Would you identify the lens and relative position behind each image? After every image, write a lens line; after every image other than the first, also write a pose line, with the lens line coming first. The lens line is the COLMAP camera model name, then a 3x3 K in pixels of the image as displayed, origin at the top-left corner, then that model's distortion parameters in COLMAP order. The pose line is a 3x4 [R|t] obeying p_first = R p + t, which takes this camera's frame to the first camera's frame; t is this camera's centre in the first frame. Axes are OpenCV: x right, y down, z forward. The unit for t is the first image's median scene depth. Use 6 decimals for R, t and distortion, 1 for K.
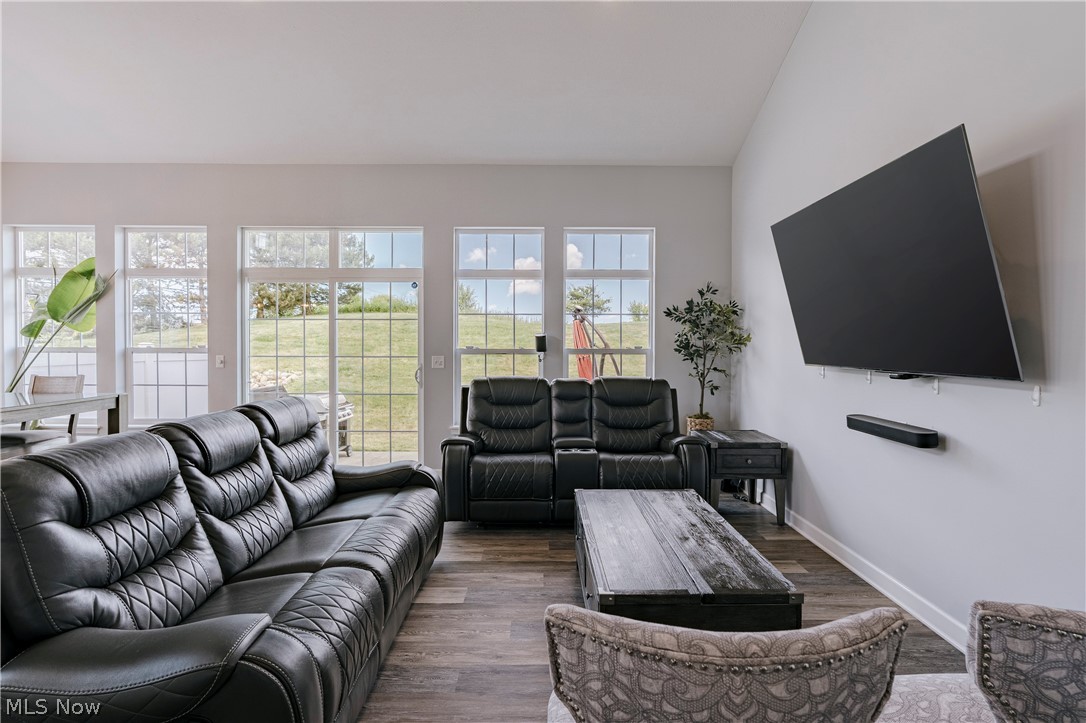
lens RADIAL K [[554.1, 0, 542.1], [0, 554.1, 359.8], [0, 0, 1]] dist [-0.010352, 0.001622]
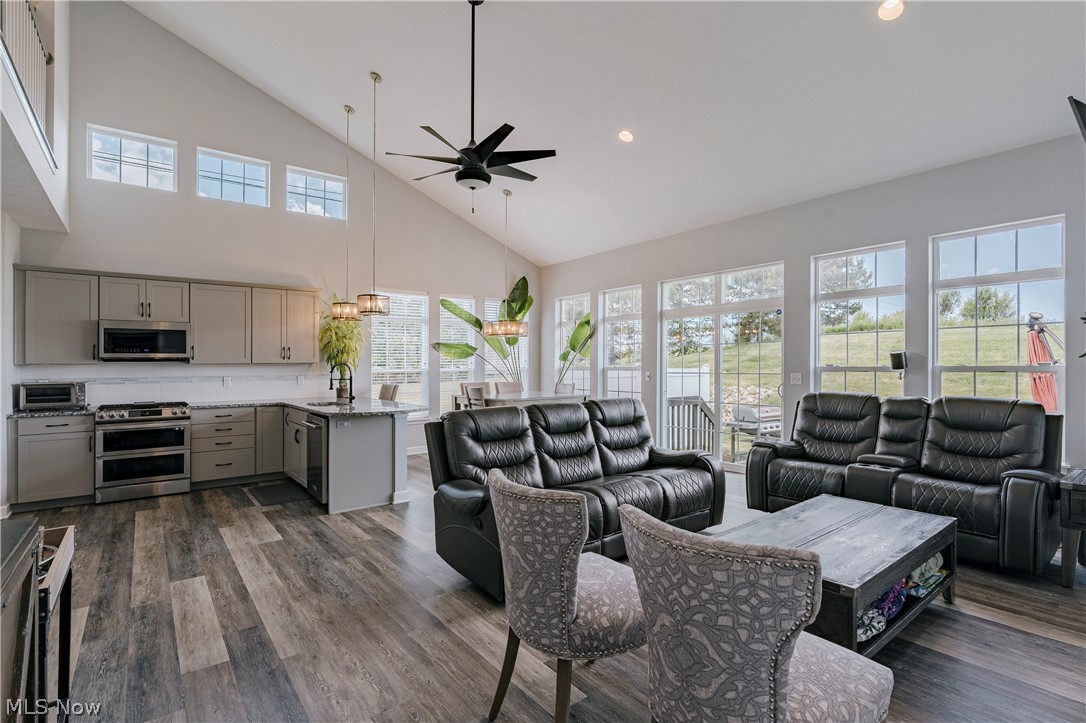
lens RADIAL K [[522.3, 0, 543.0], [0, 522.3, 361.5], [0, 0, 1]] dist [0.013093, -0.000800]
pose [[0.604415, -0.014345, -0.796541, 0.342183], [-0.012059, 0.999559, -0.027152, 0.003828], [0.796579, 0.026017, 0.603975, -0.046674]]
